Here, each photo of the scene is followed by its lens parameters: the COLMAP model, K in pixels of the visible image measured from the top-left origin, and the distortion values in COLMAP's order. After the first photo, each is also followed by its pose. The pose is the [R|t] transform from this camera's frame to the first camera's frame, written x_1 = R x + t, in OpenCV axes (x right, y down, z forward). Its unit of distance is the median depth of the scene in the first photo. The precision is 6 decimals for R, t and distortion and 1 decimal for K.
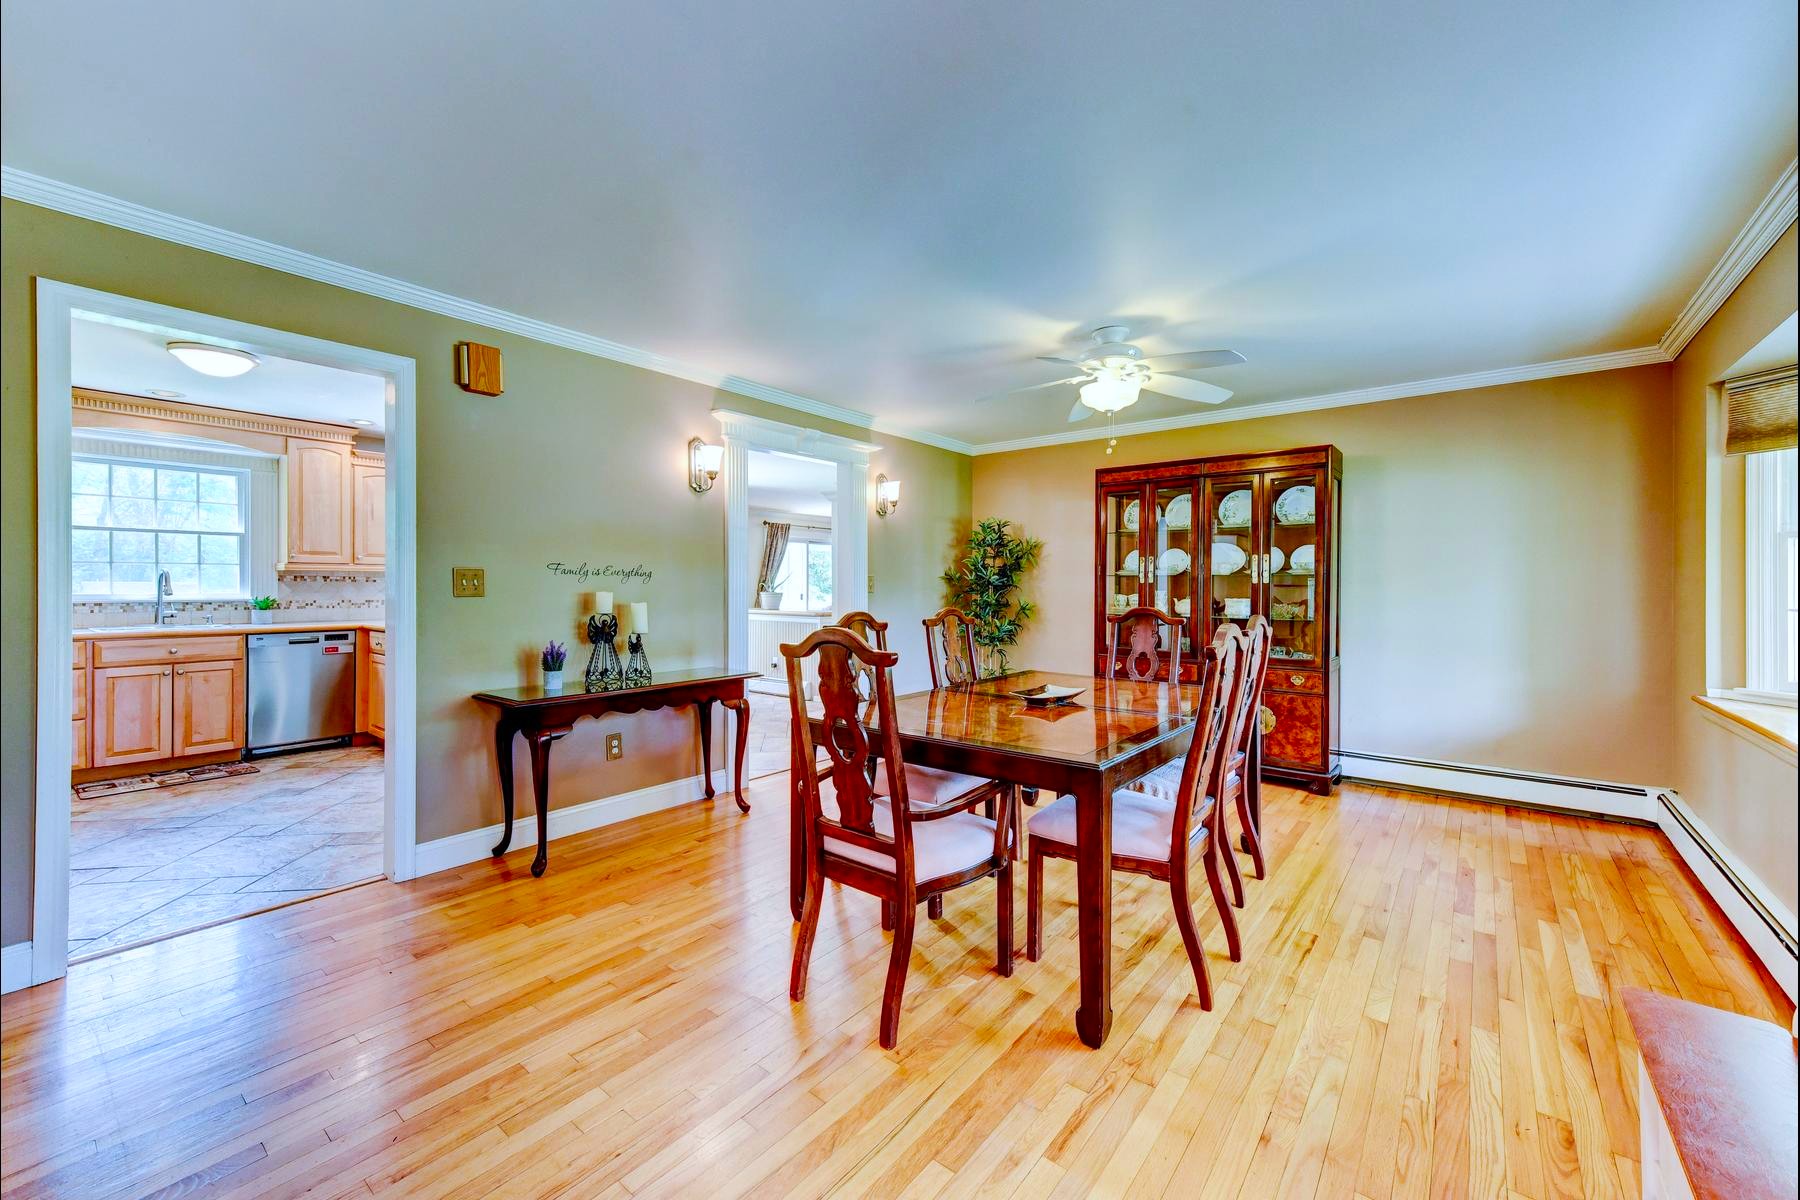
lens RADIAL K [[705.9, 0, 890.6], [0, 705.9, 590.8], [0, 0, 1]] dist [0.002137, 0.000073]
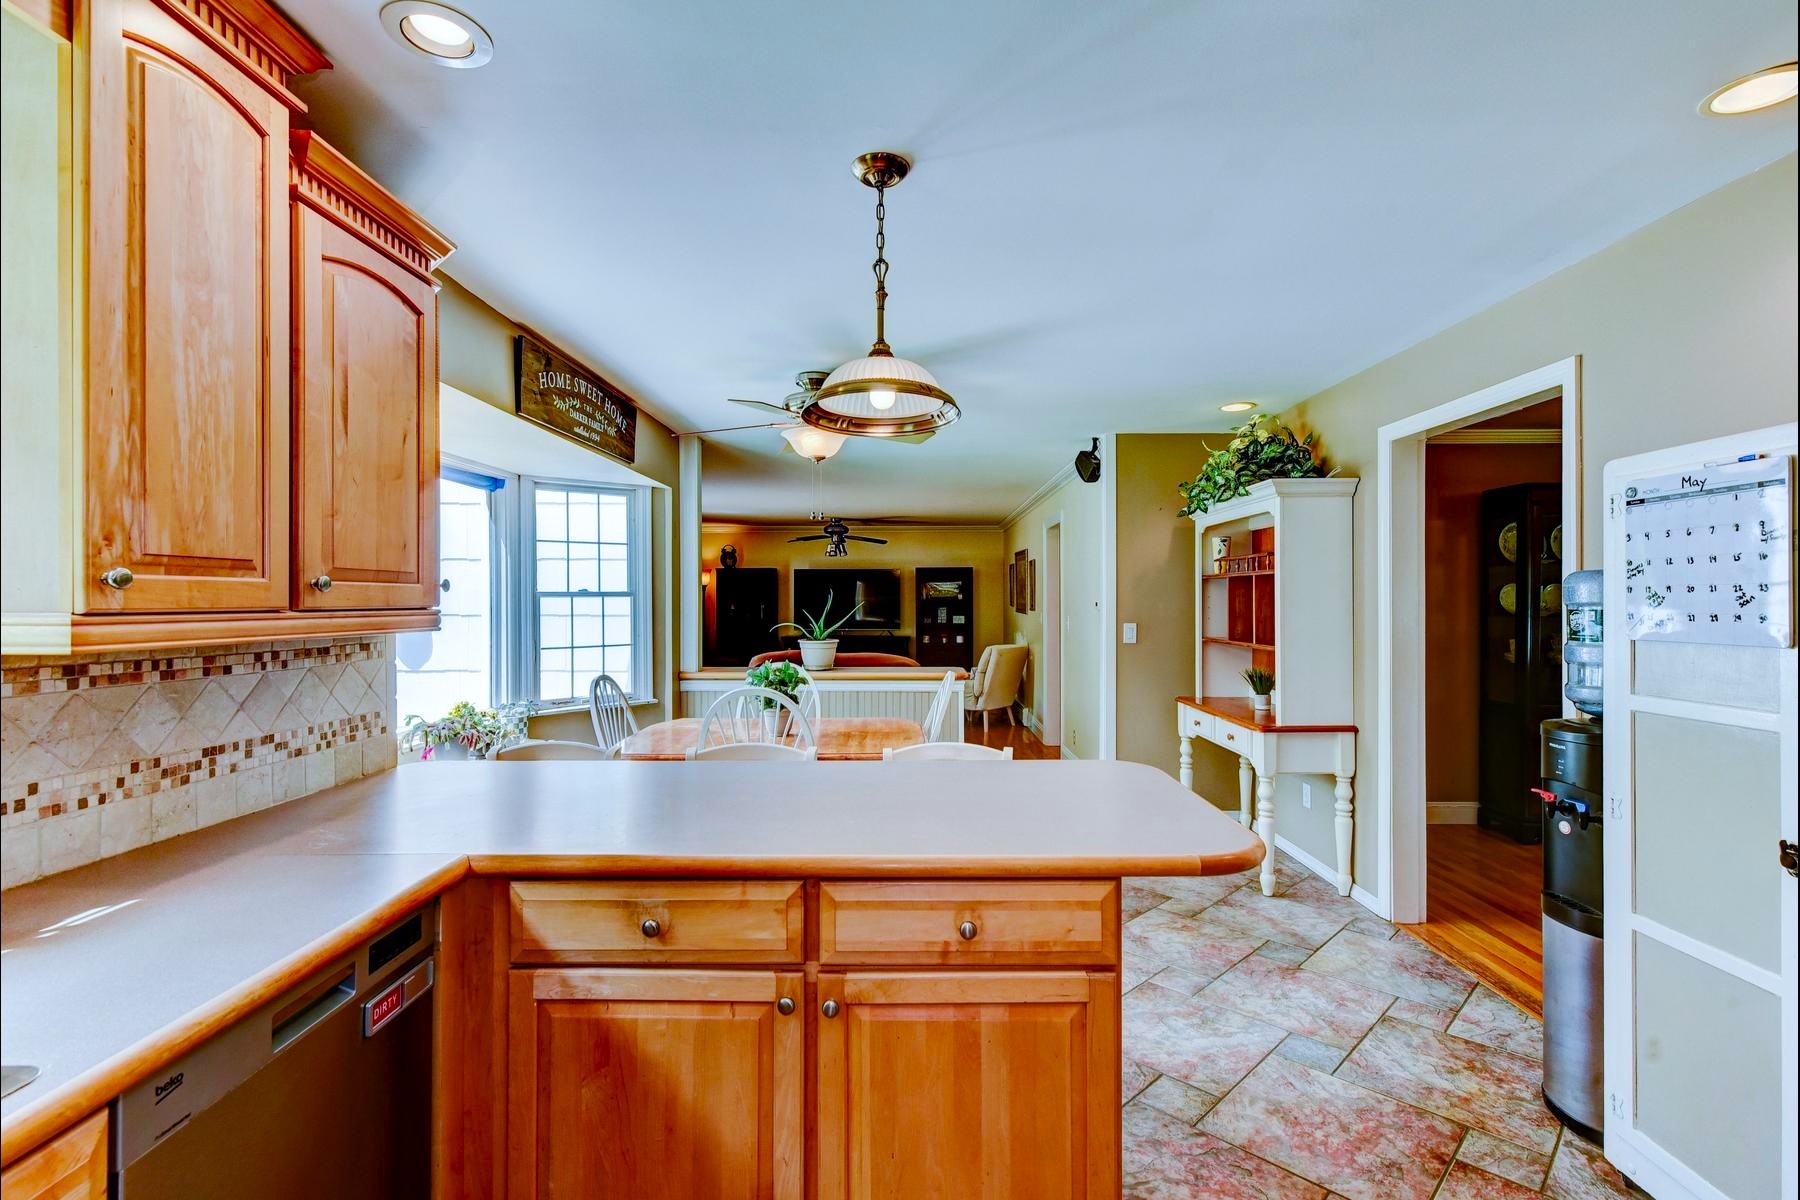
lens RADIAL K [[832.6, 0, 916.4], [0, 832.6, 601.0], [0, 0, 1]] dist [-0.000539, 0.000540]
pose [[0.788769, -0.006352, 0.614657, -0.810551], [0.008446, 0.999964, -0.000505, -0.041021], [-0.614631, 0.005590, 0.788795, 0.684279]]
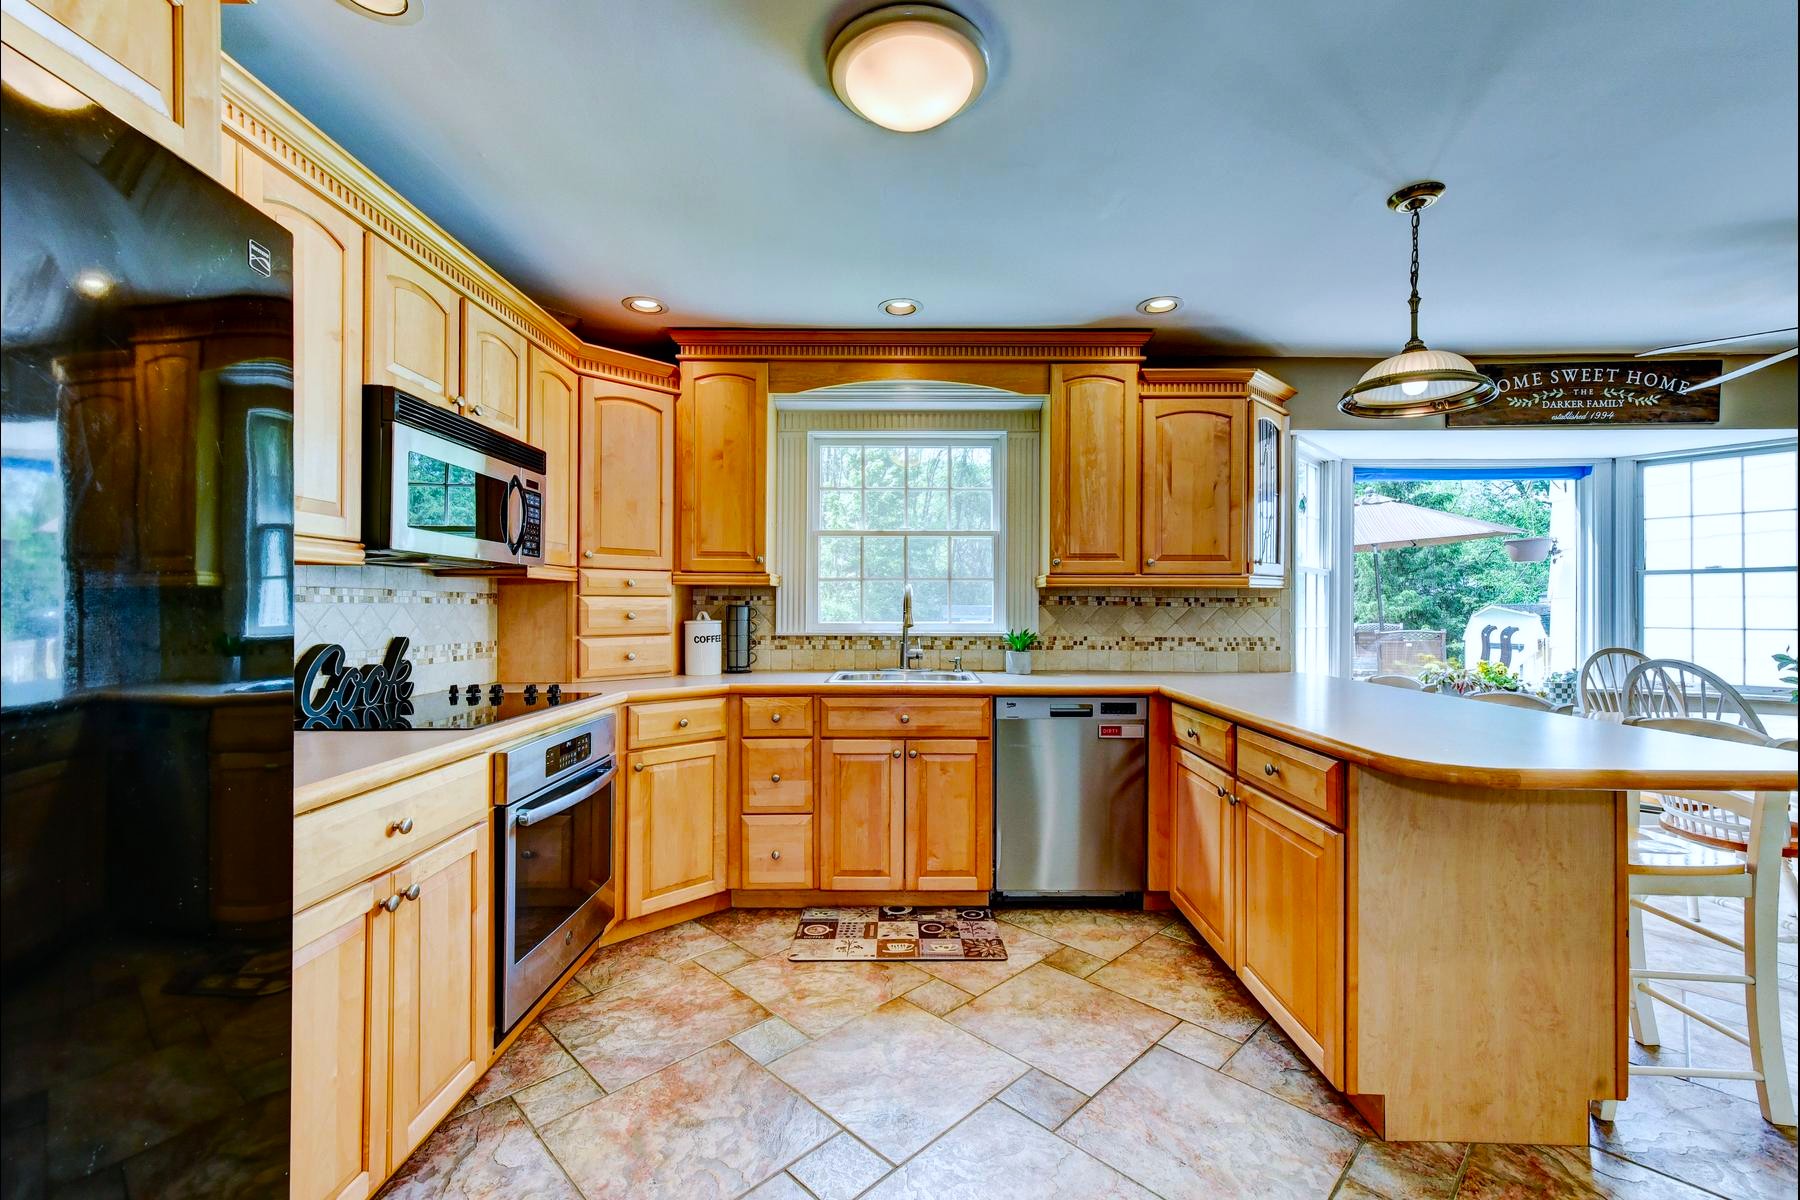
lens RADIAL K [[752.9, 0, 898.2], [0, 752.9, 604.0], [0, 0, 1]] dist [0.010400, -0.000428]
pose [[0.605549, -0.005344, -0.795790, -0.423262], [-0.004771, 0.999935, -0.010345, -0.007312], [0.795793, 0.010061, 0.605485, 0.511673]]
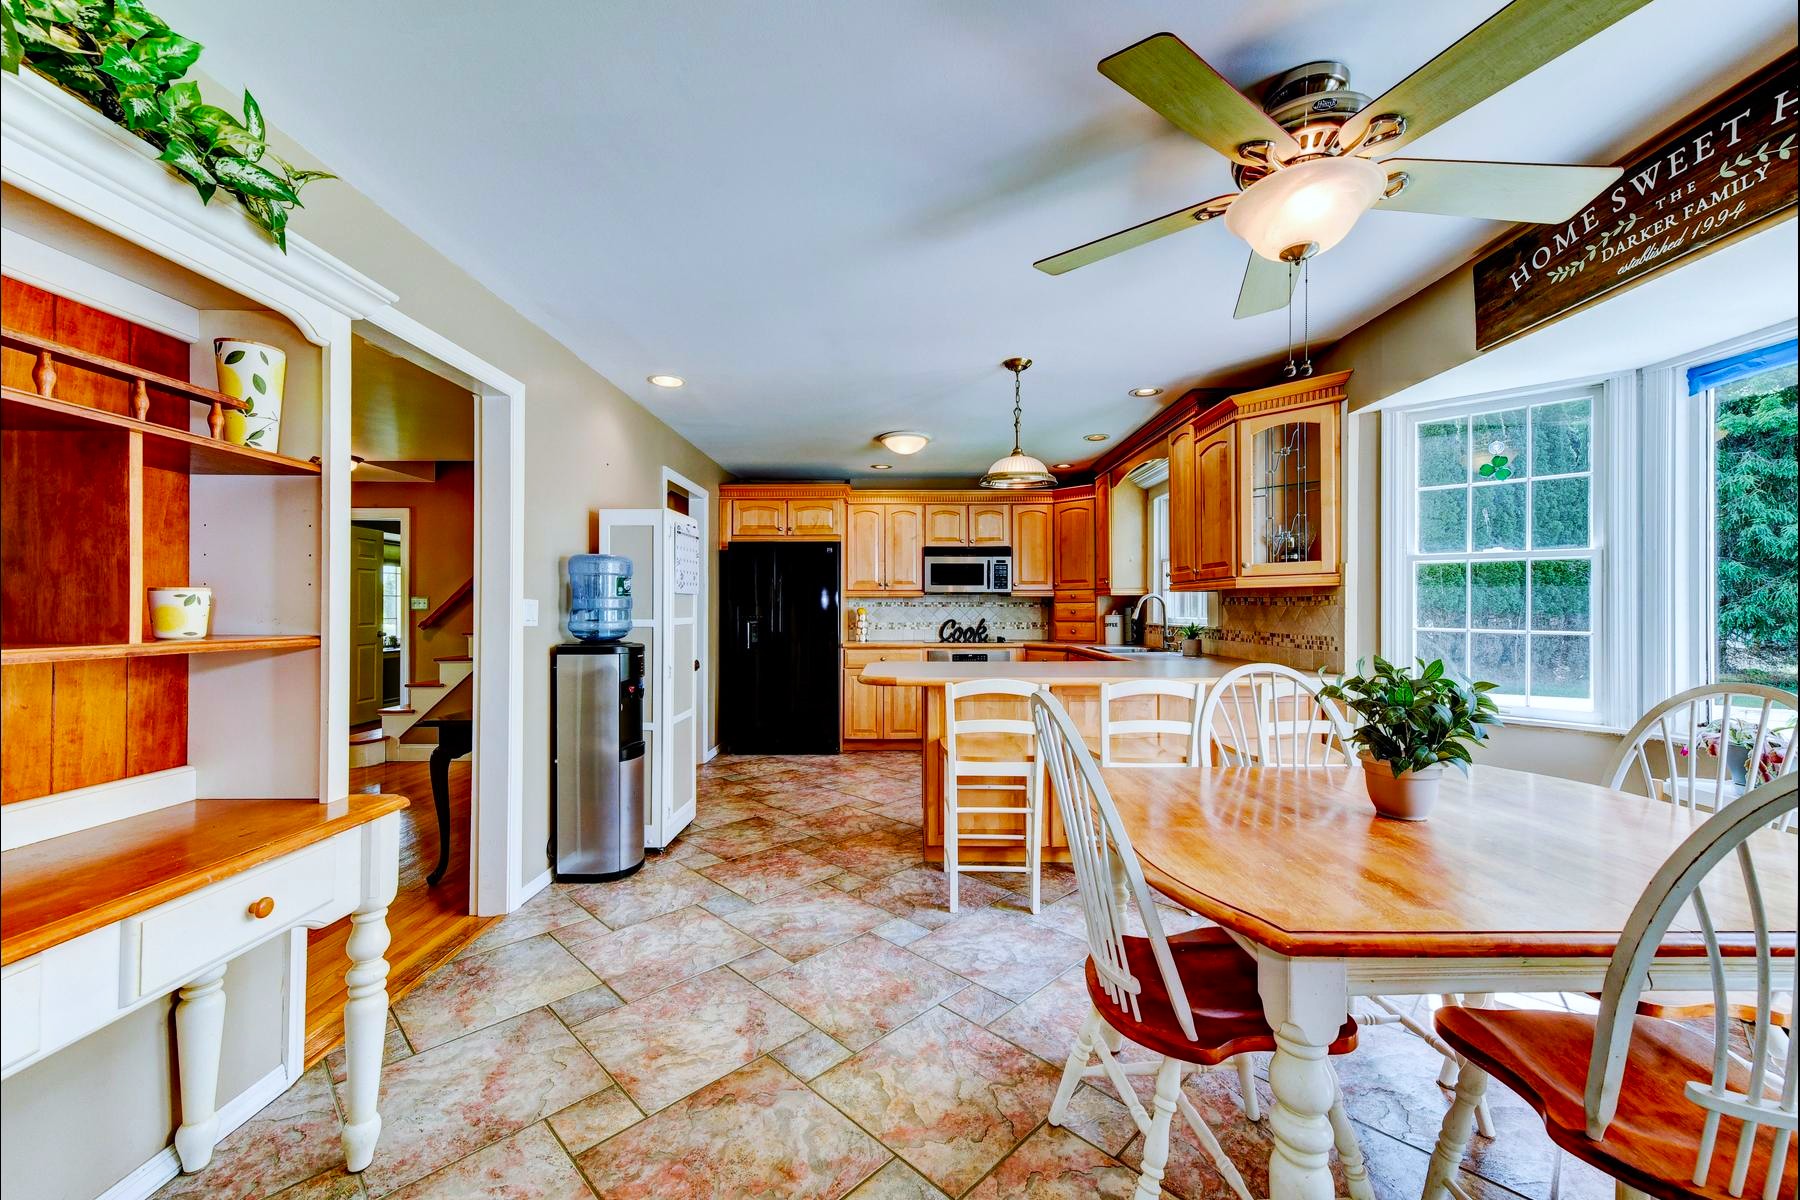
lens RADIAL K [[705.9, 0, 907.4], [0, 705.9, 603.7], [0, 0, 1]] dist [0.002137, 0.000073]
pose [[-0.789842, -0.008155, -0.613256, -0.094197], [-0.006082, 0.999967, -0.005463, -0.008883], [0.613280, -0.000585, -0.789866, 1.462023]]
